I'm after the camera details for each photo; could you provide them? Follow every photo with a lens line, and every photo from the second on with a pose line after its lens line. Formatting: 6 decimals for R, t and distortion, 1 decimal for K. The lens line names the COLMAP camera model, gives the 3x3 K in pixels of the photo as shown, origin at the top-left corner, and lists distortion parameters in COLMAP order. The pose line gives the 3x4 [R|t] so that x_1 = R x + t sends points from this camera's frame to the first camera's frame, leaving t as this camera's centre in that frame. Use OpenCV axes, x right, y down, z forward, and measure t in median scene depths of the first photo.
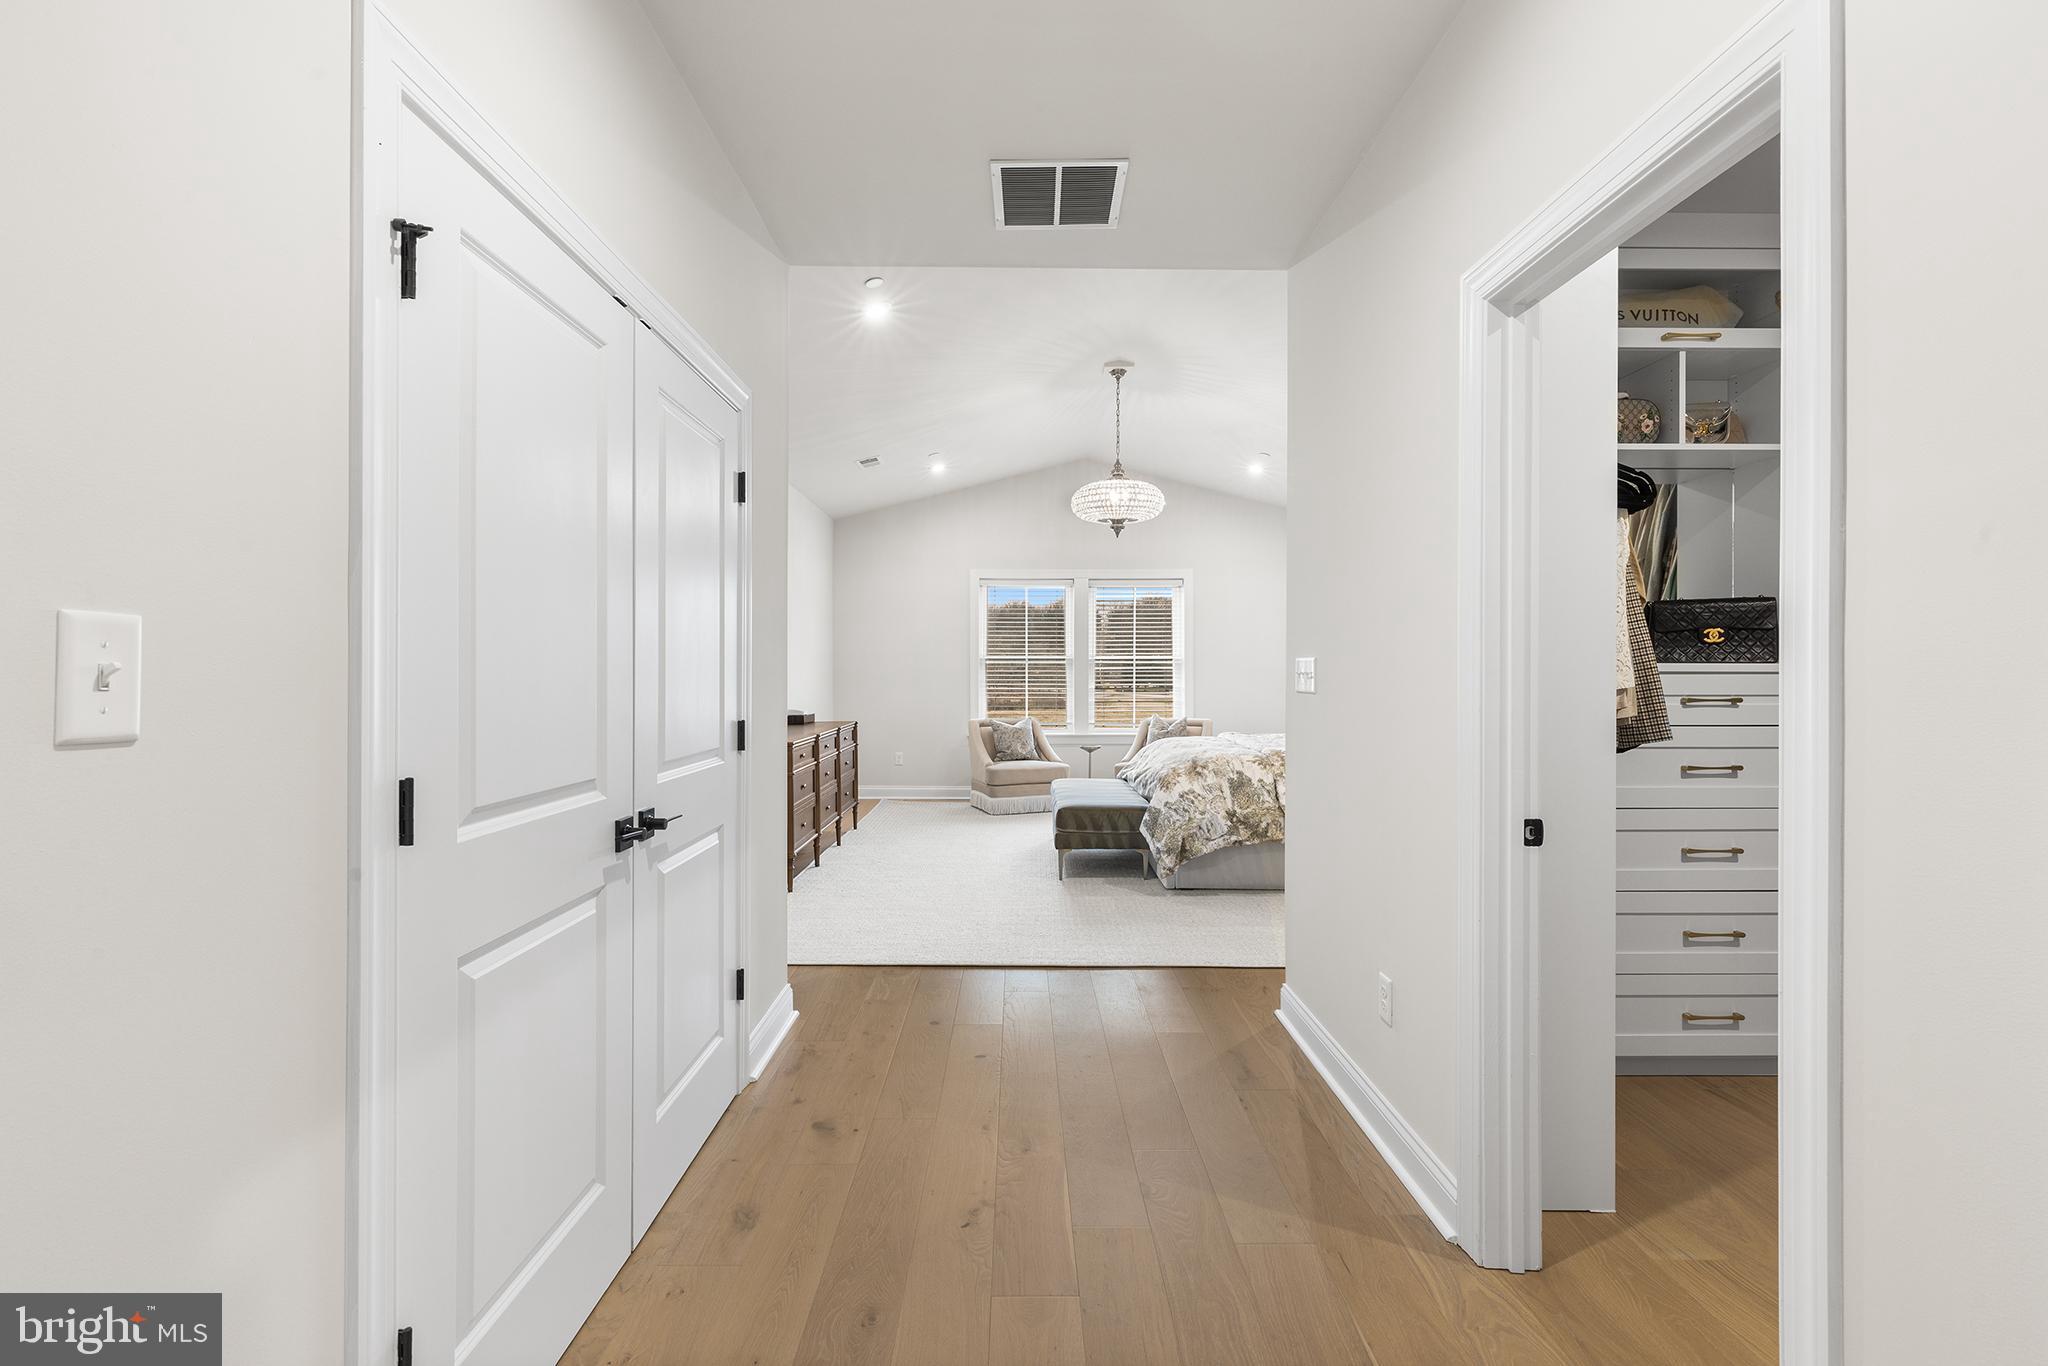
lens RADIAL K [[936.3, 0, 1021.7], [0, 936.3, 687.1], [0, 0, 1]] dist [0.006877, -0.001768]
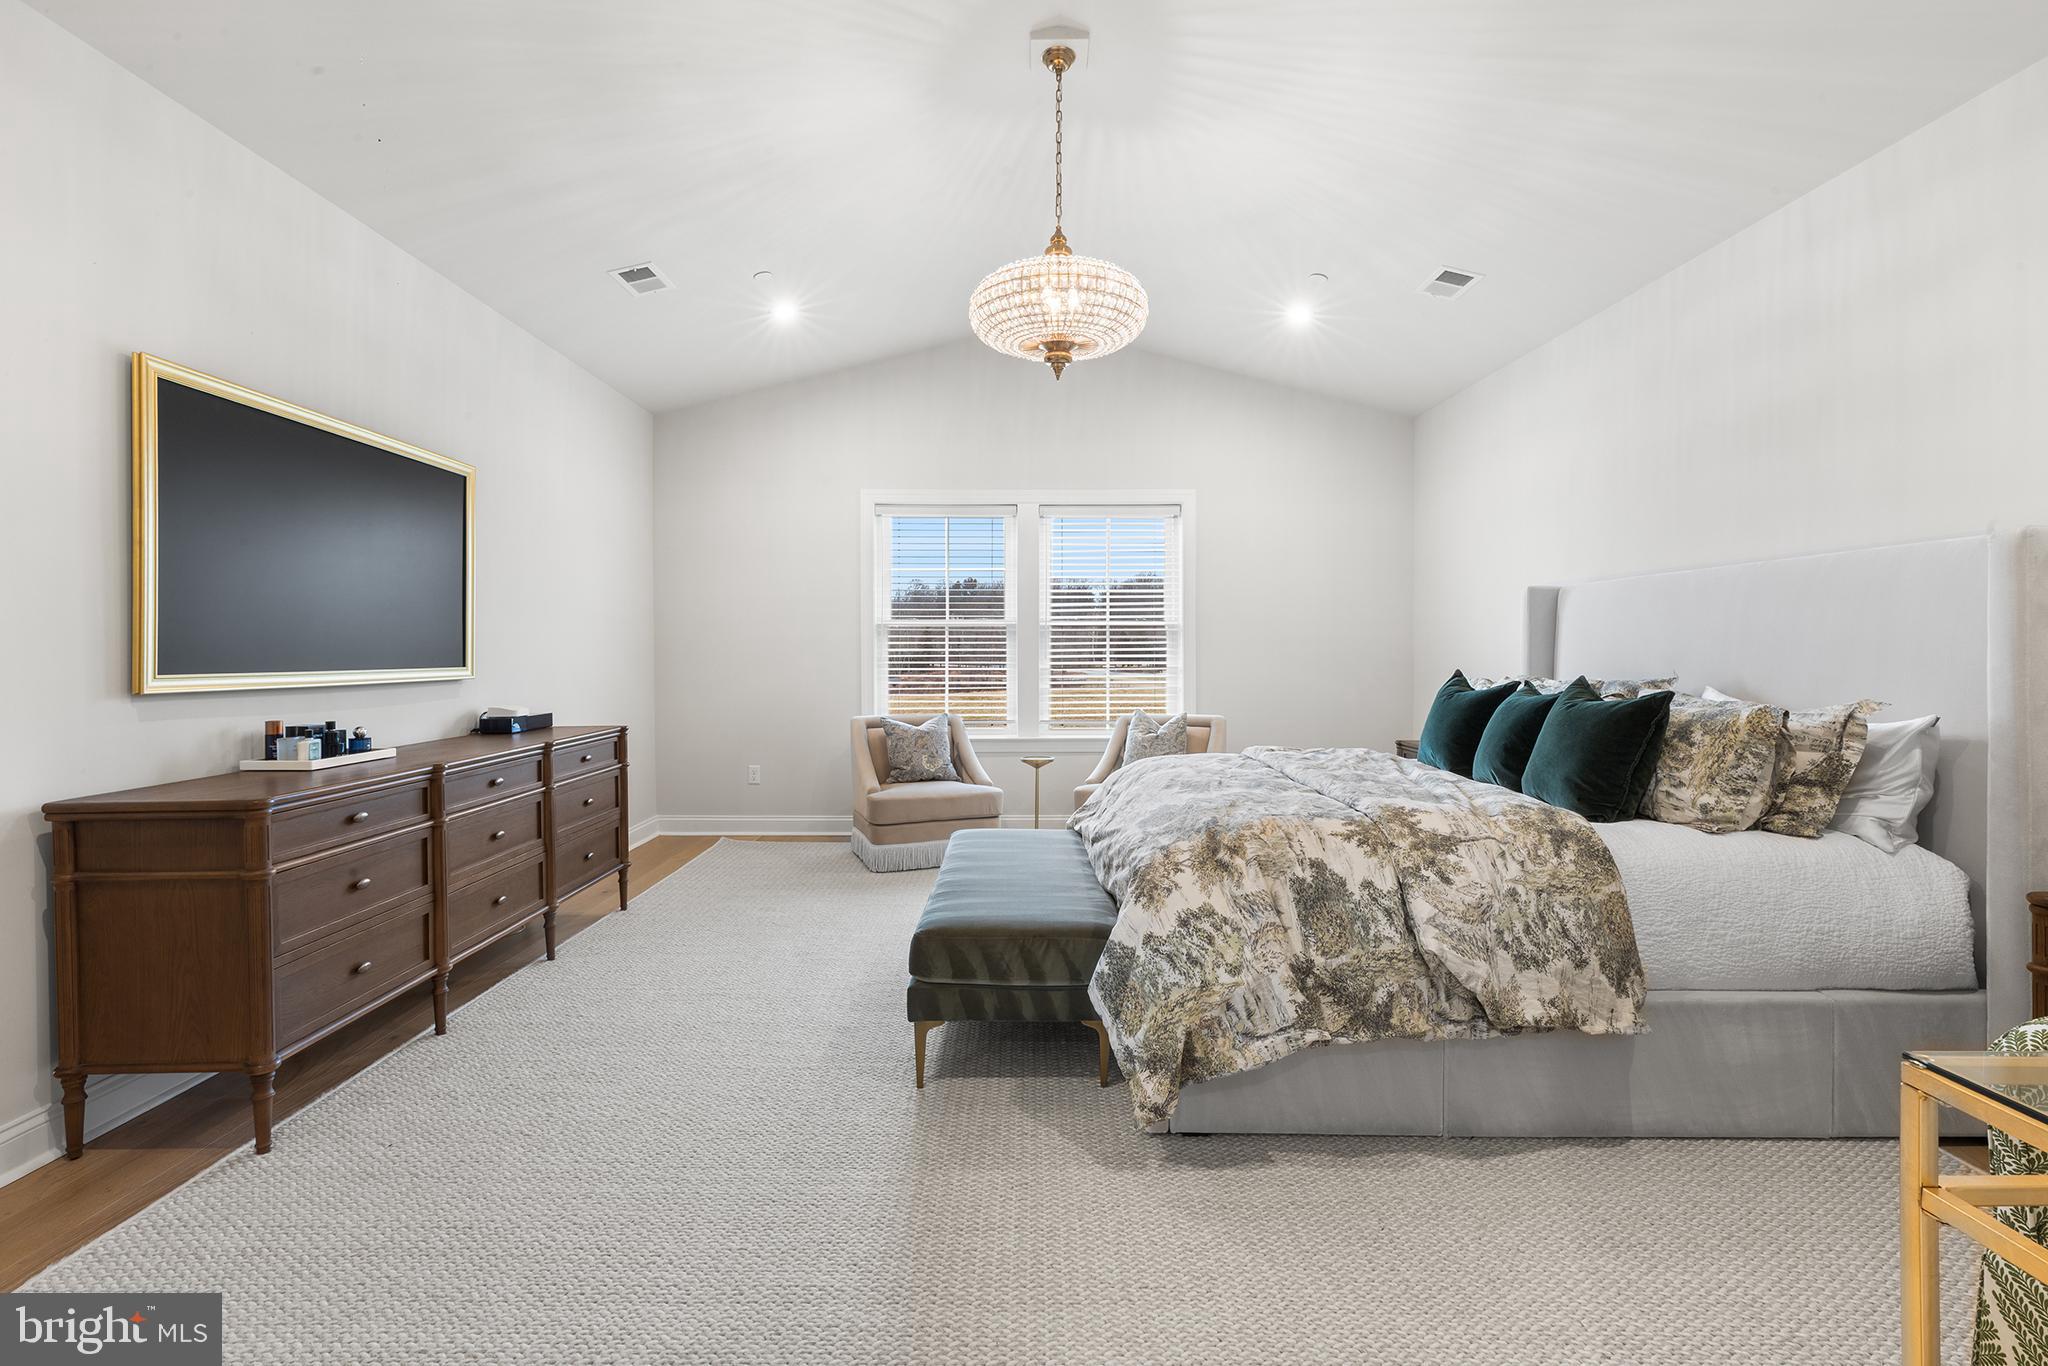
lens RADIAL K [[936.3, 0, 1023.7], [0, 936.3, 667.1], [0, 0, 1]] dist [0.006877, -0.001768]
pose [[0.999964, 0.000322, 0.008515, 0.090361], [-0.000327, 1.000000, 0.000567, -0.000208], [-0.008515, -0.000570, 0.999964, 0.551810]]
